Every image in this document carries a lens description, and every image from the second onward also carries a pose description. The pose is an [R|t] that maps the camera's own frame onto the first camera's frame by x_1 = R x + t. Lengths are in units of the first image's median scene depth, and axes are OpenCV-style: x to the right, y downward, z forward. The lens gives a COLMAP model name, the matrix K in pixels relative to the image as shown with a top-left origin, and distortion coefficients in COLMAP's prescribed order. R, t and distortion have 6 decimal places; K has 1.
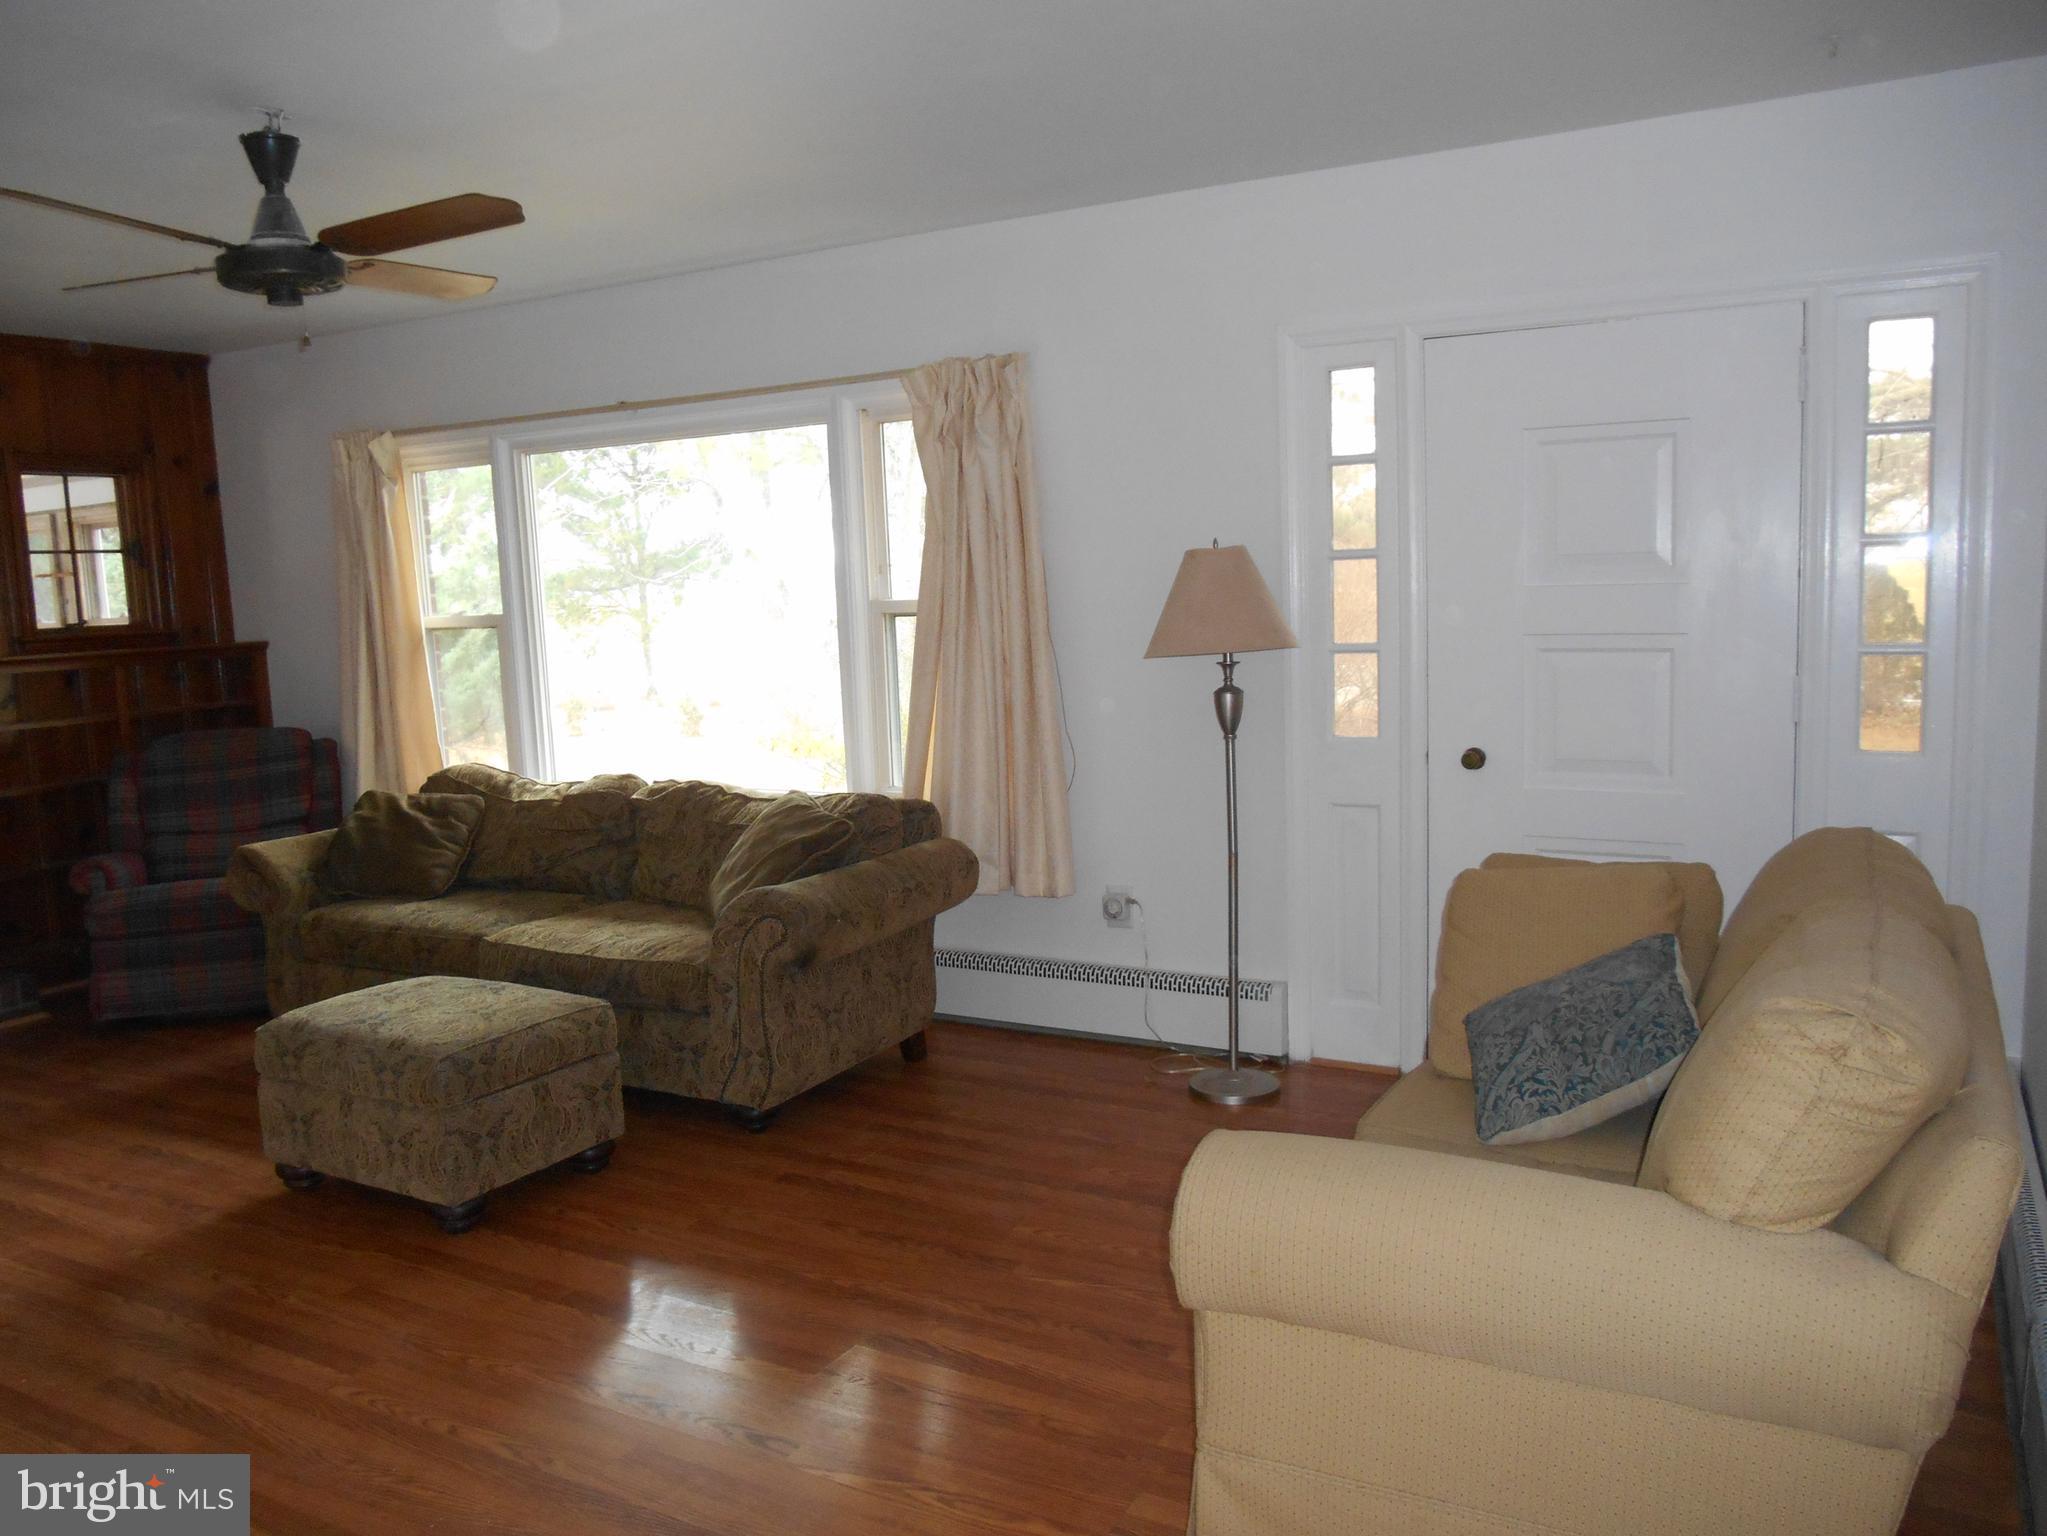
lens RADIAL K [[1593.1, 0, 1022.4], [0, 1593.1, 732.3], [0, 0, 1]] dist [-0.041252, 0.047609]
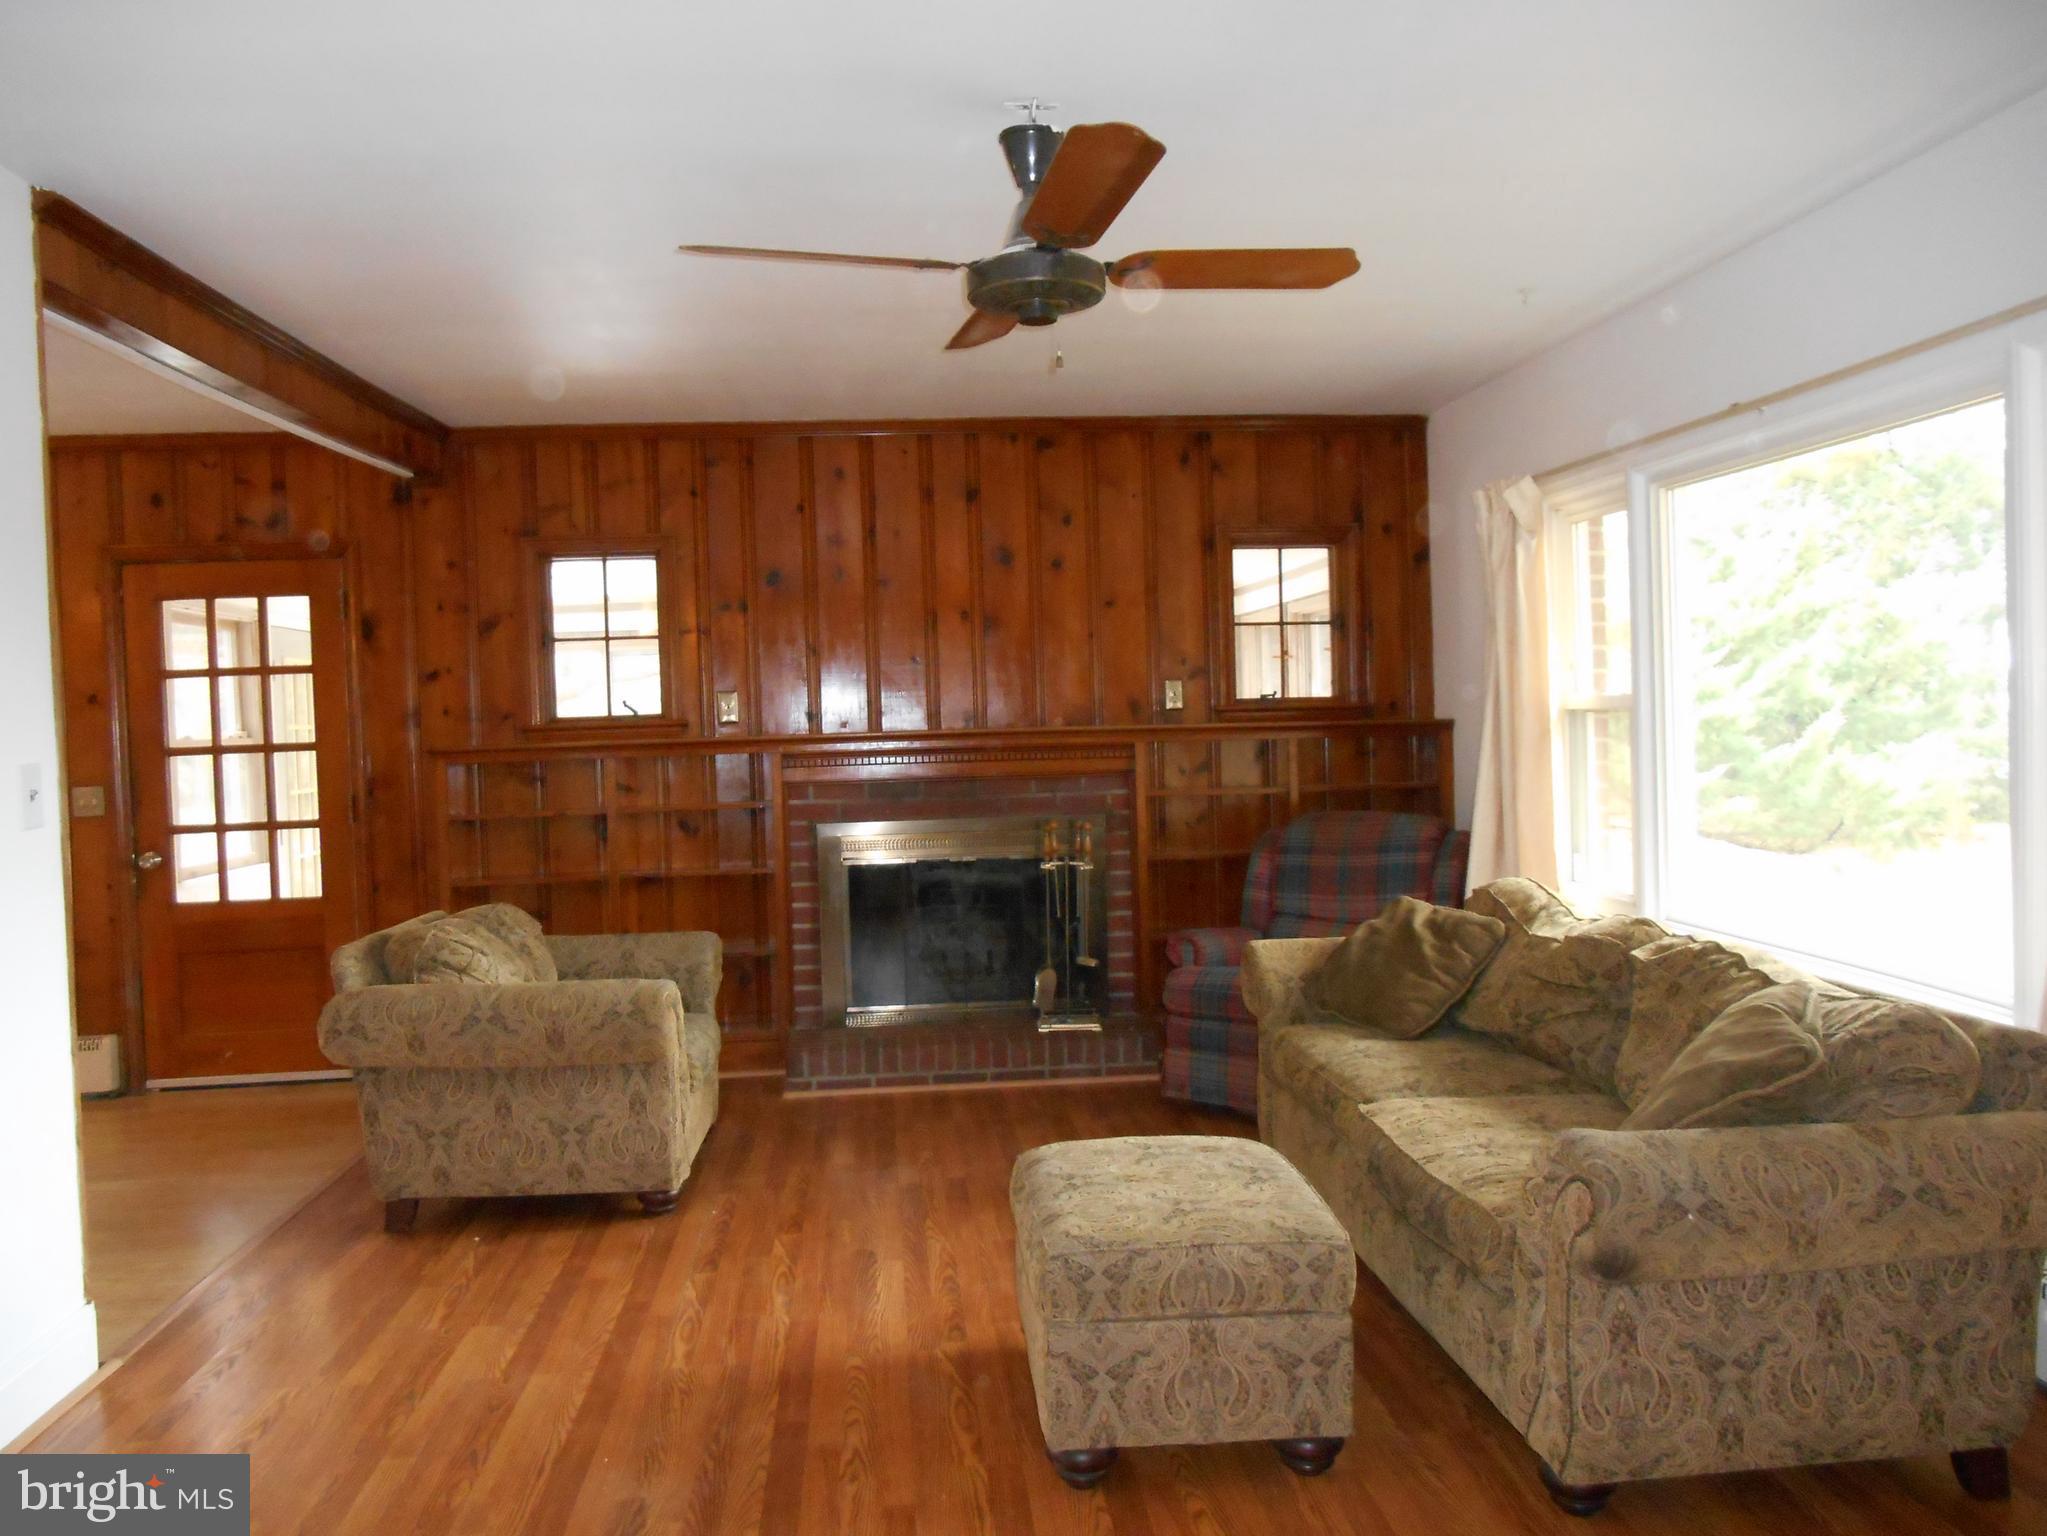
lens RADIAL K [[1593.1, 0, 1022.4], [0, 1593.1, 732.3], [0, 0, 1]] dist [-0.041252, 0.047609]
pose [[0.574336, 0.039769, -0.817653, 0.199368], [-0.081764, 0.996611, -0.008960, -0.032826], [0.814526, 0.072000, 0.575641, 0.416316]]
